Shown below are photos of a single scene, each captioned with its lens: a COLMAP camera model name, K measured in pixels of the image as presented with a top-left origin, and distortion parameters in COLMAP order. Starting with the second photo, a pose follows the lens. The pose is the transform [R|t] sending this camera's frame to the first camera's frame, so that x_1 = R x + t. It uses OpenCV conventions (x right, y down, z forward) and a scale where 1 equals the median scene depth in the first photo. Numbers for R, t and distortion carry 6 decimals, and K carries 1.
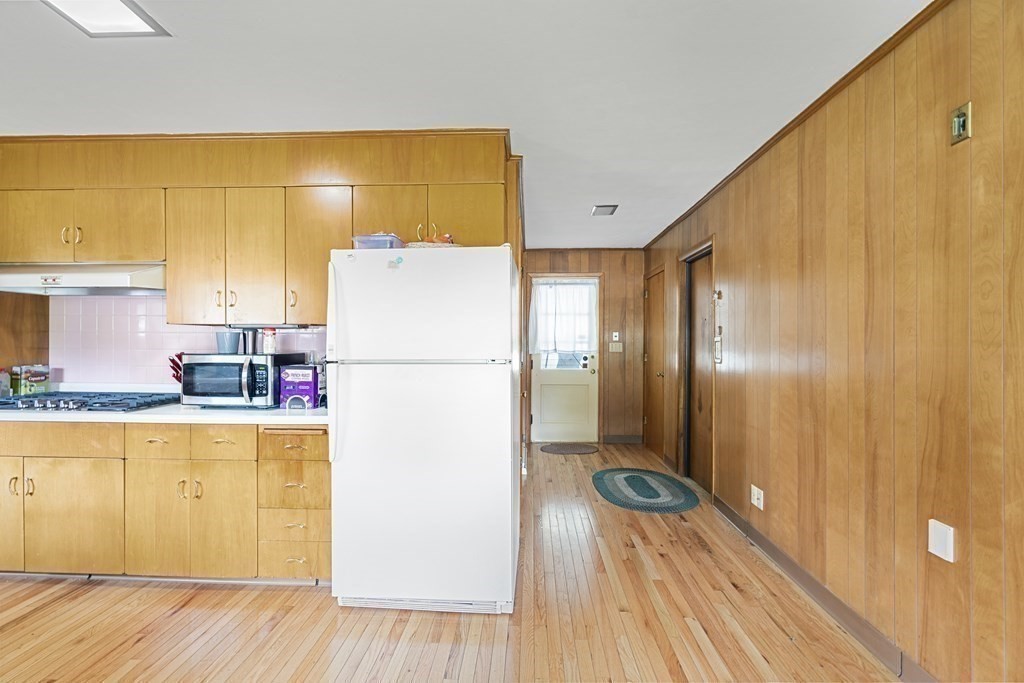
lens RADIAL K [[463.1, 0, 510.1], [0, 463.1, 344.7], [0, 0, 1]] dist [-0.004710, 0.002089]
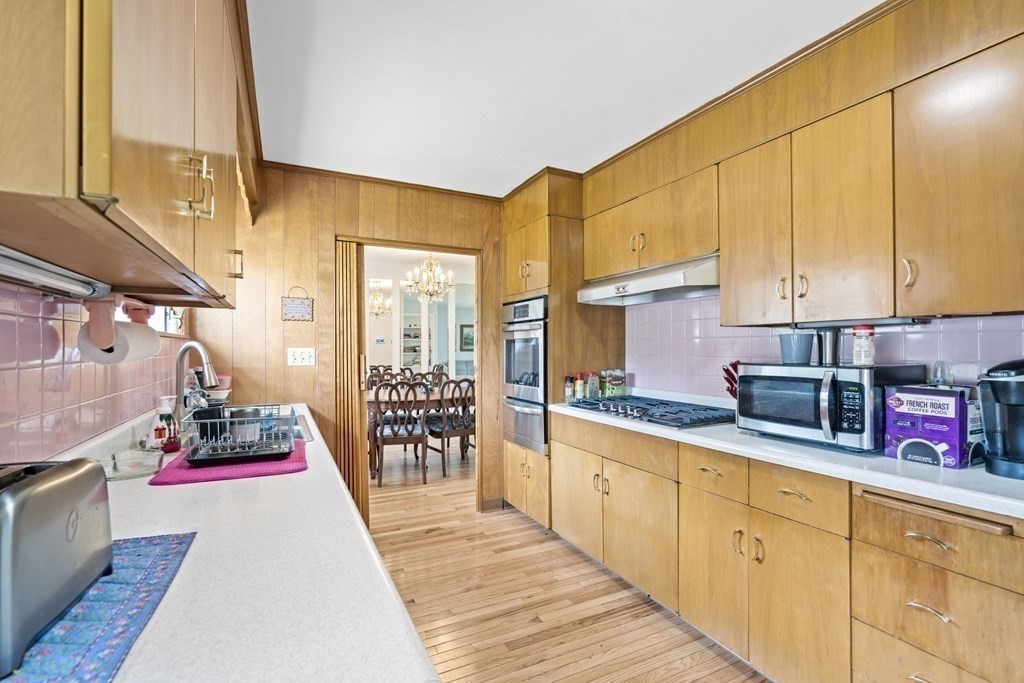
lens RADIAL K [[463.1, 0, 510.0], [0, 463.1, 348.6], [0, 0, 1]] dist [-0.004710, 0.002089]
pose [[0.481287, -0.005756, -0.876544, -0.203049], [0.001904, 0.999983, -0.005522, -0.001159], [0.876561, 0.000989, 0.481289, 0.278026]]
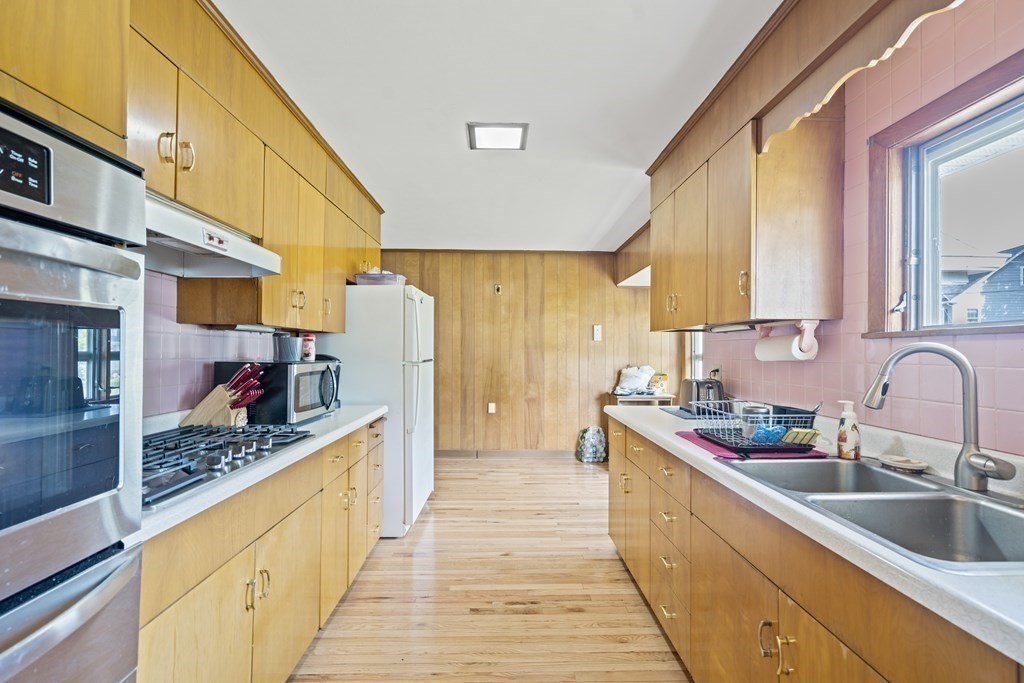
lens RADIAL K [[463.1, 0, 516.4], [0, 463.1, 347.5], [0, 0, 1]] dist [-0.004710, 0.002089]
pose [[-0.069913, 0.003812, 0.997546, -1.559895], [-0.008375, 0.999955, -0.004408, -0.008557], [-0.997518, -0.008663, -0.069878, 0.657155]]
